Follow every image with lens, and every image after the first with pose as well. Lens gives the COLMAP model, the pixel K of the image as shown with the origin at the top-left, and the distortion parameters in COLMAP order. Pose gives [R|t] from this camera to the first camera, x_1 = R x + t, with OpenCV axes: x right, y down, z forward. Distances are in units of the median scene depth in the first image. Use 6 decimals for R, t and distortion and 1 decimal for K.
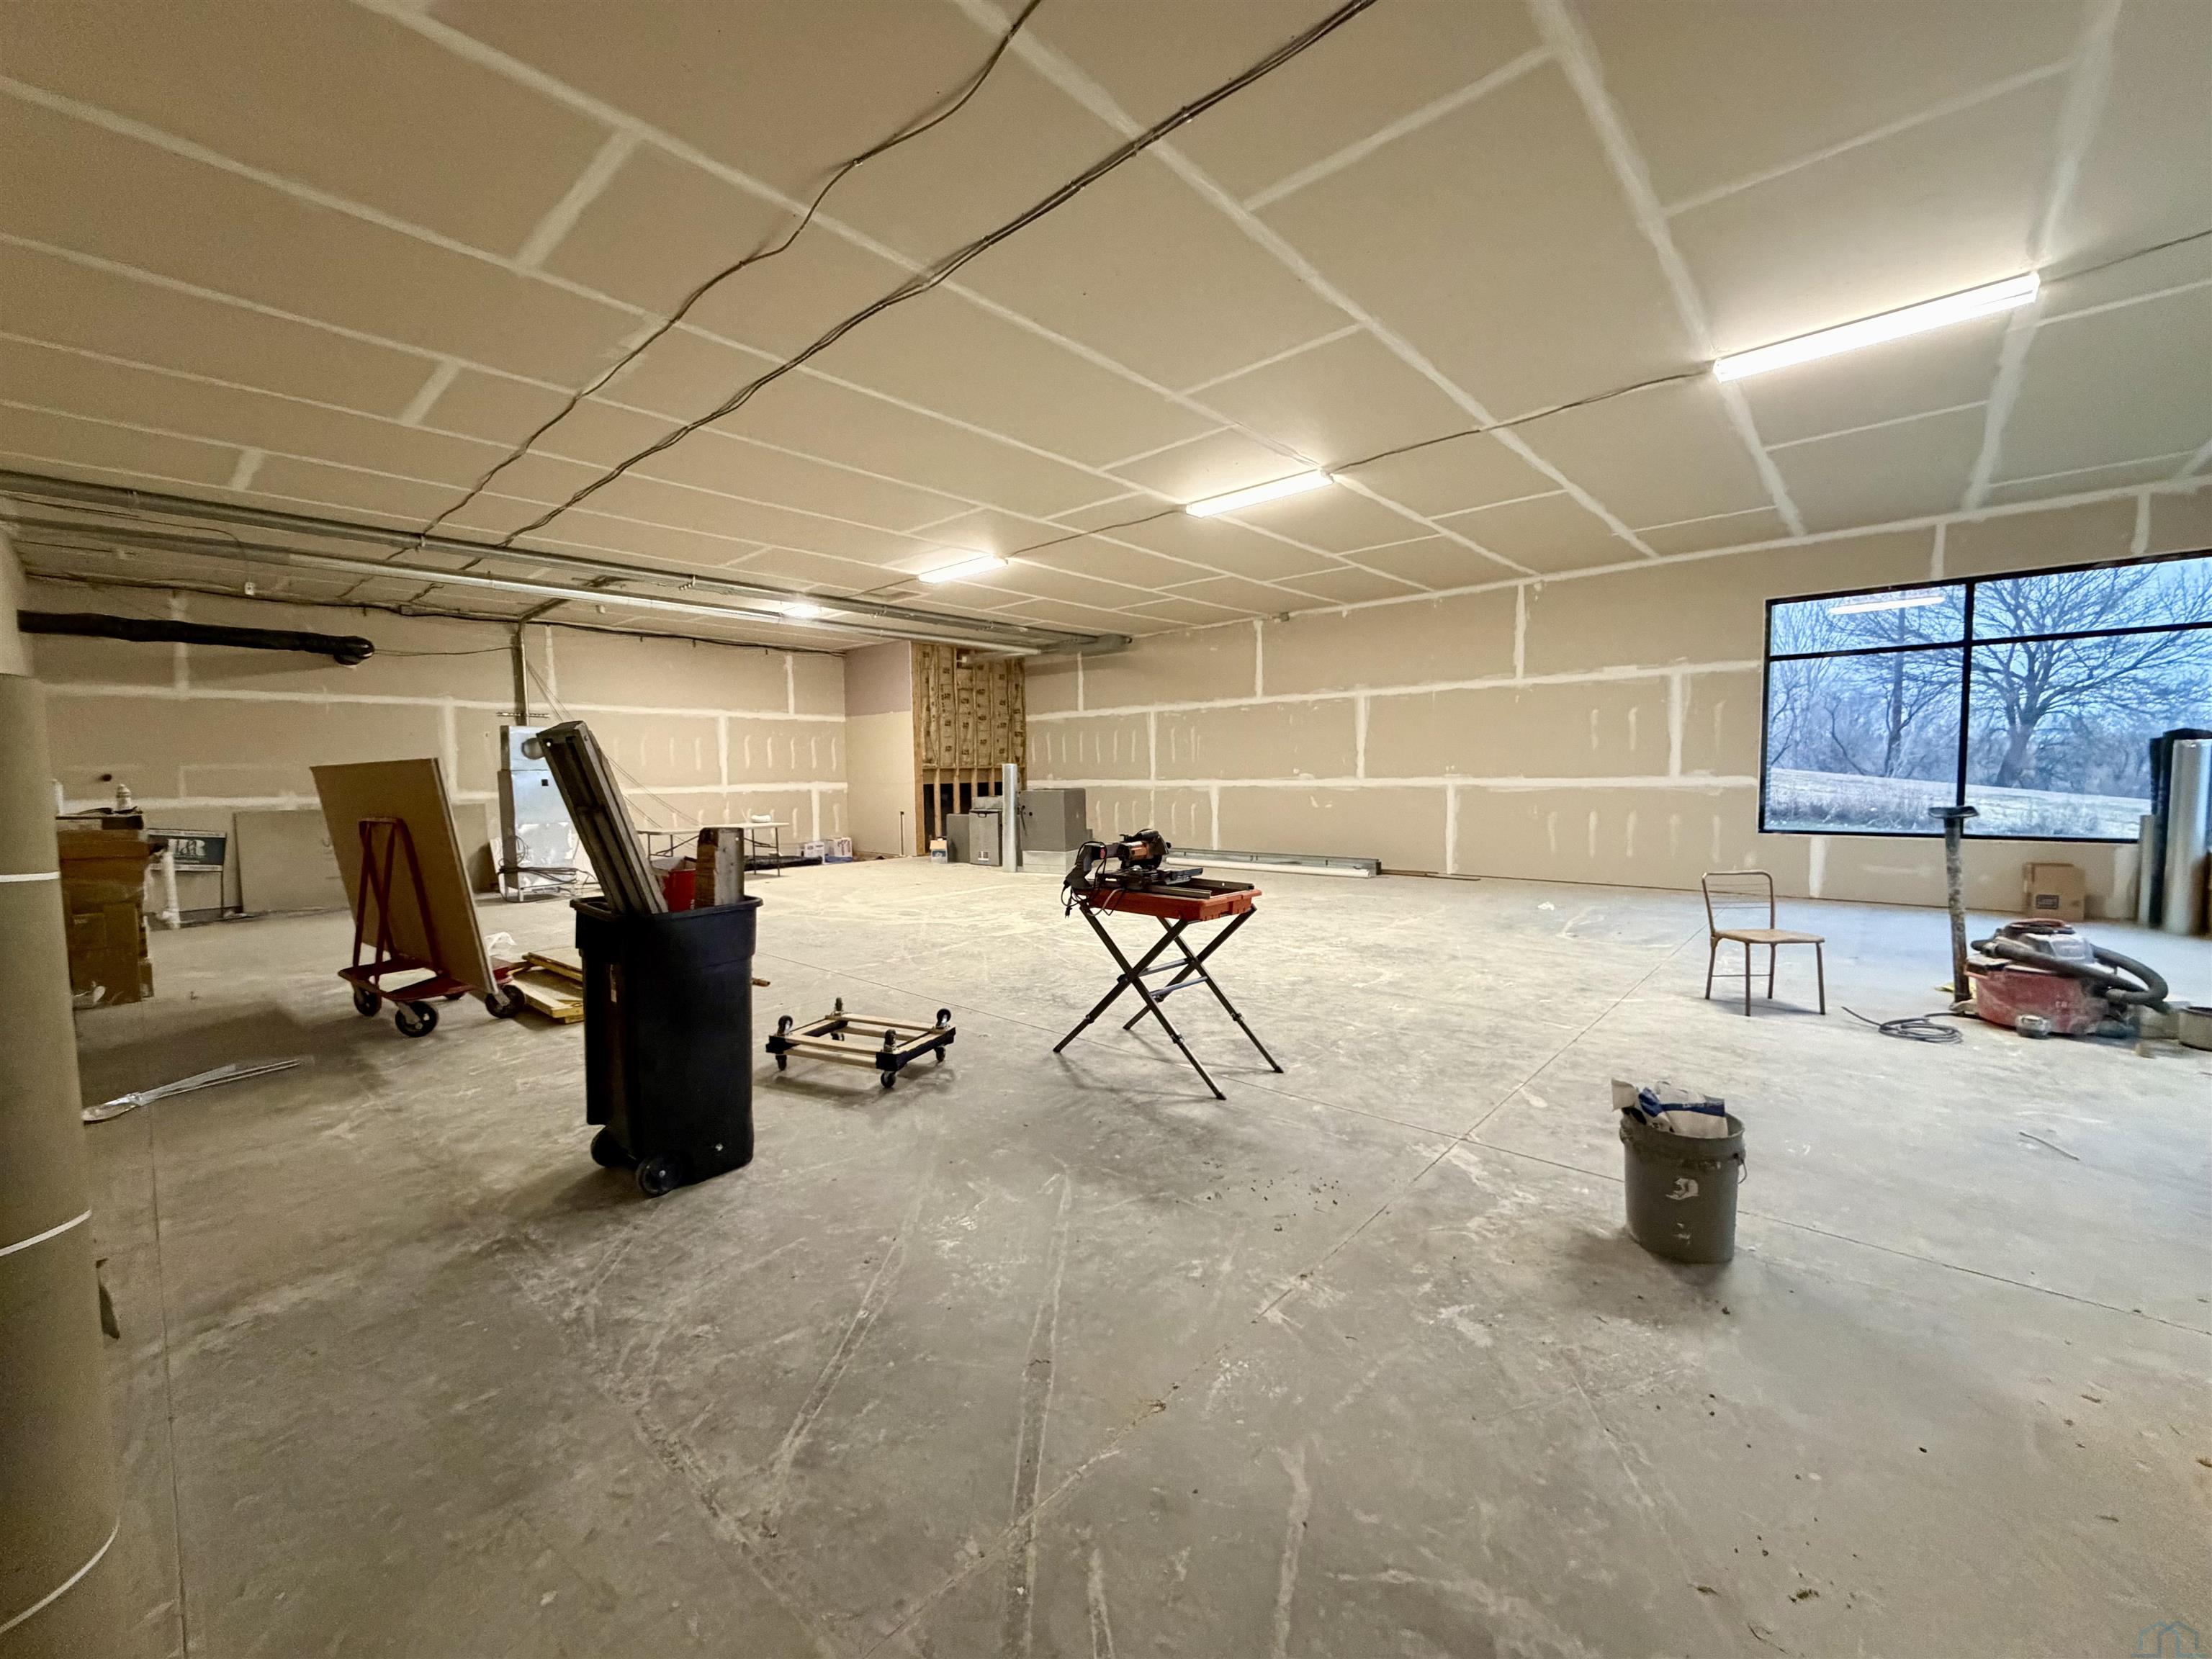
lens RADIAL K [[878.4, 0, 1097.5], [0, 878.4, 826.0], [0, 0, 1]] dist [-0.000698, -0.000125]
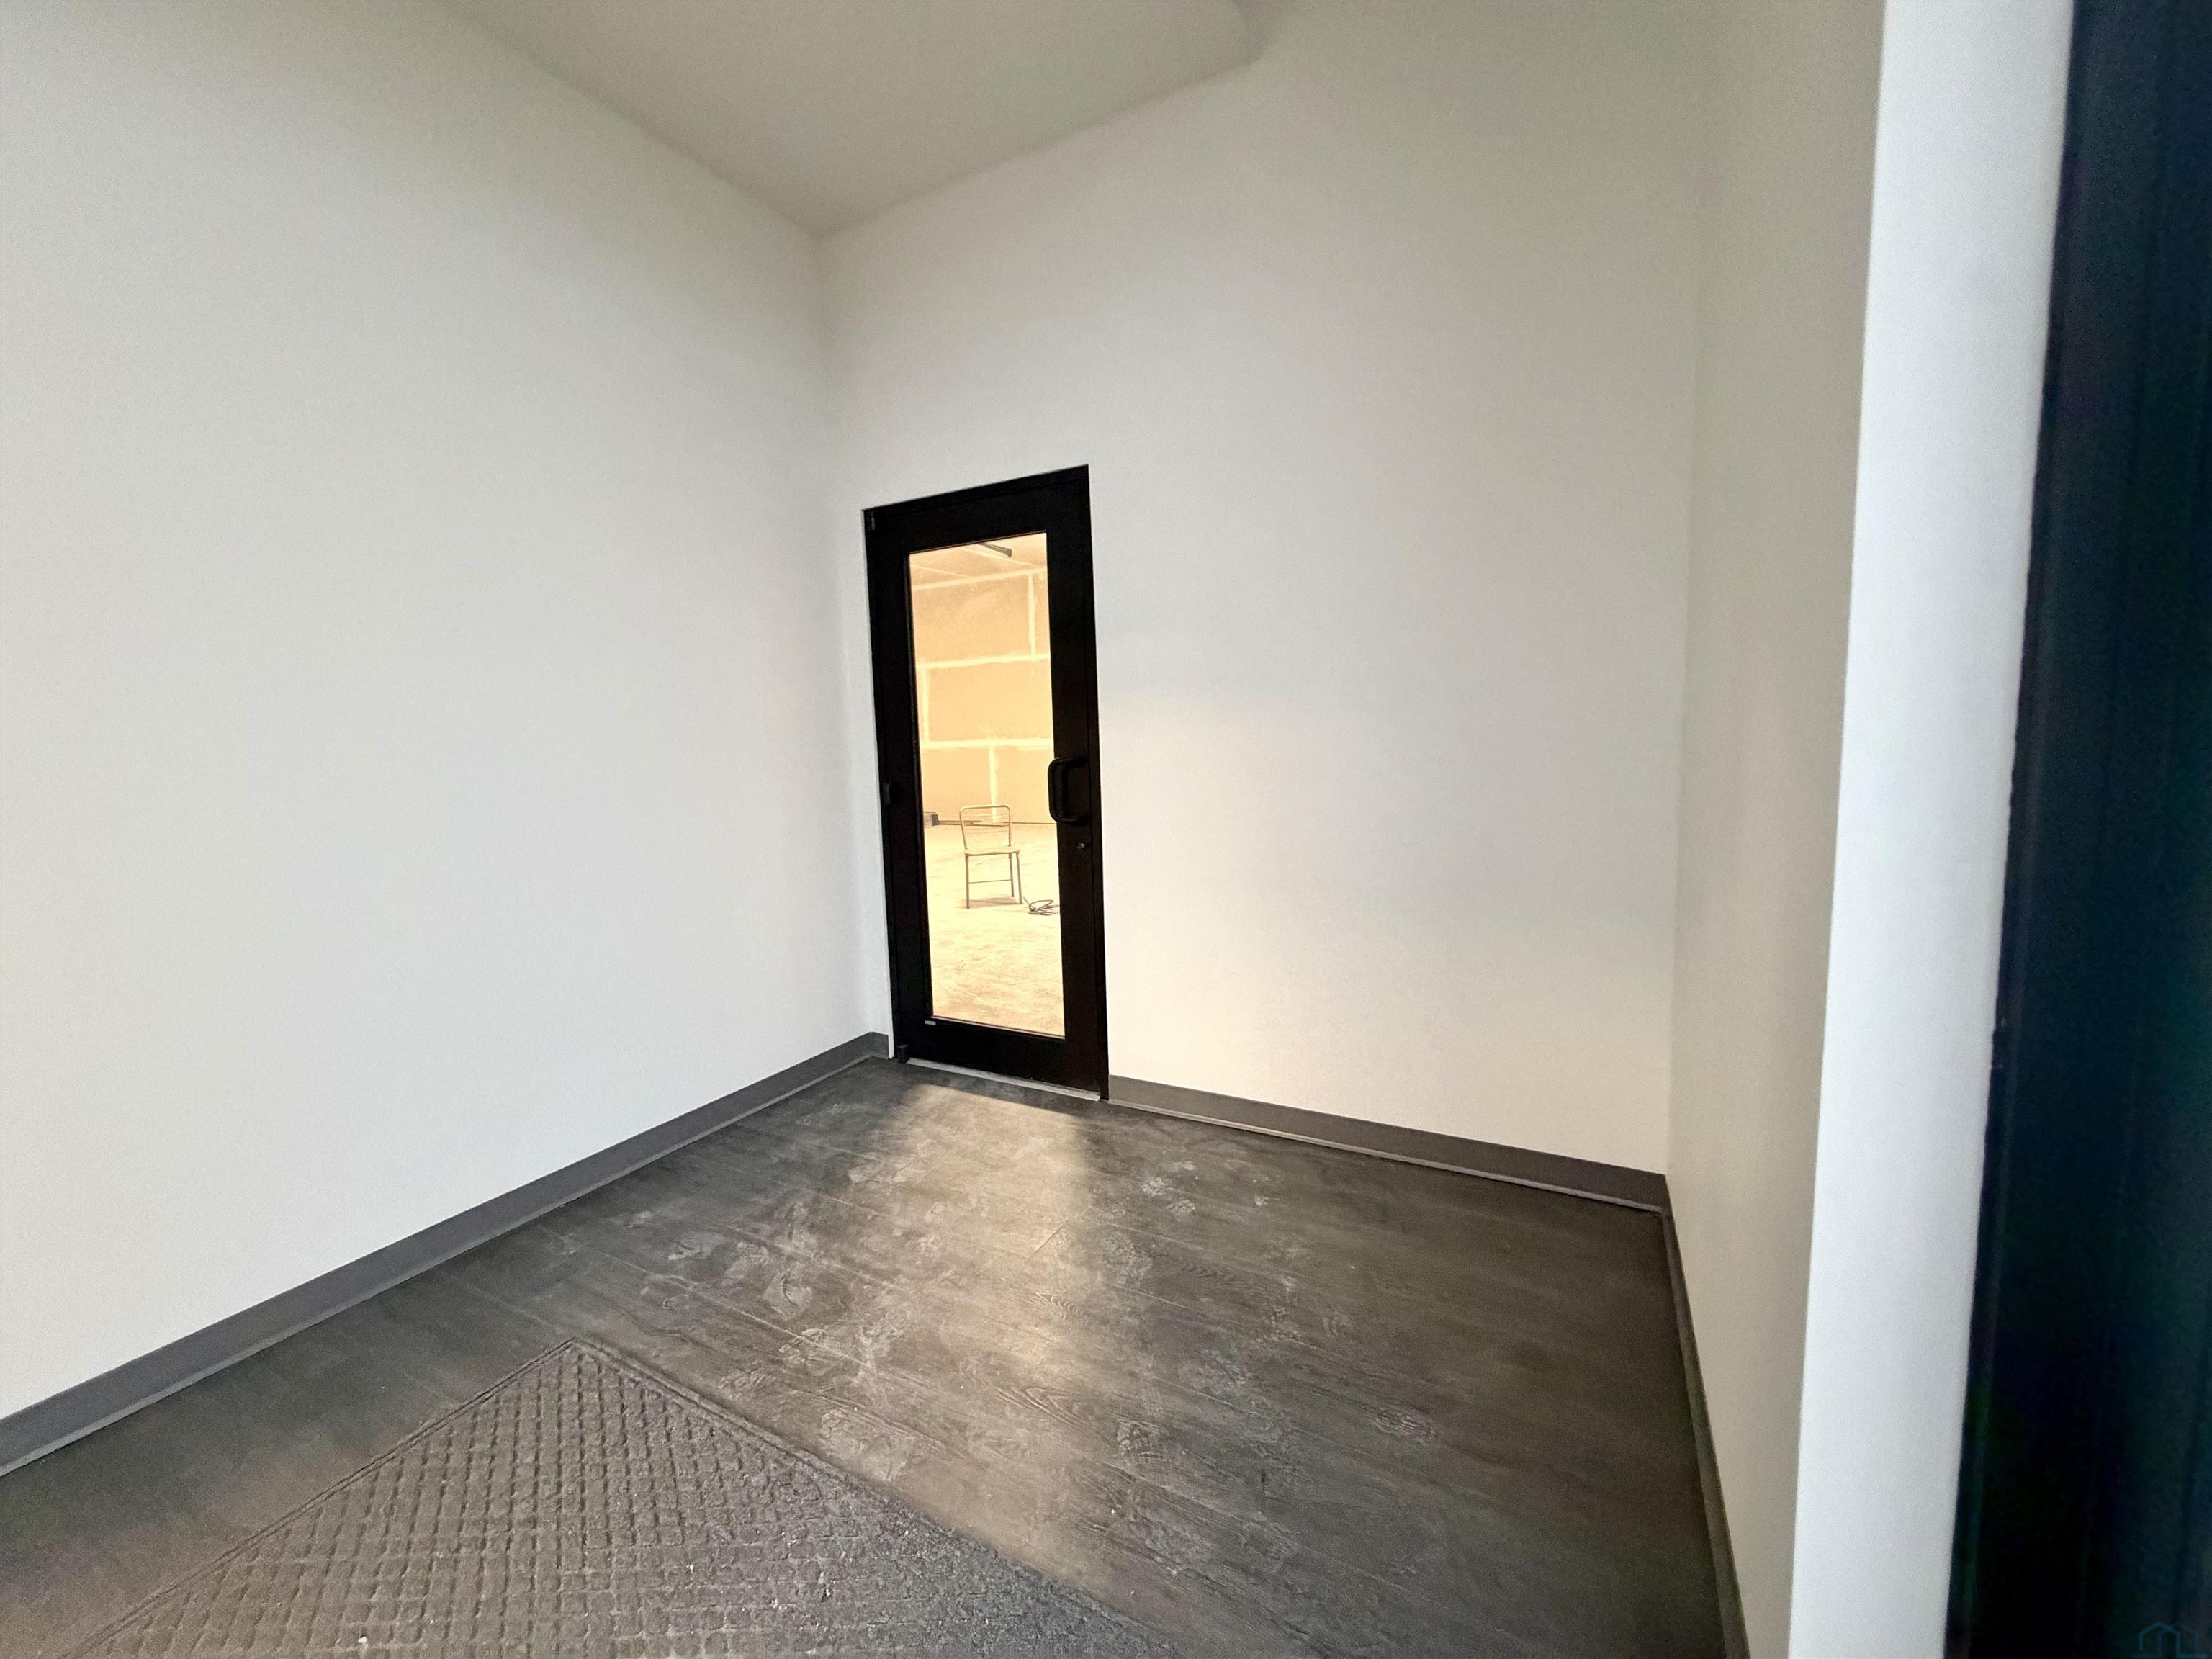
lens RADIAL K [[878.4, 0, 1097.5], [0, 878.4, 826.0], [0, 0, 1]] dist [-0.000698, -0.000125]
pose [[0.973378, -0.044514, 0.224842, 0.272174], [0.034888, 0.998304, 0.046604, 0.010416], [-0.226535, -0.037519, 0.973280, -0.172759]]
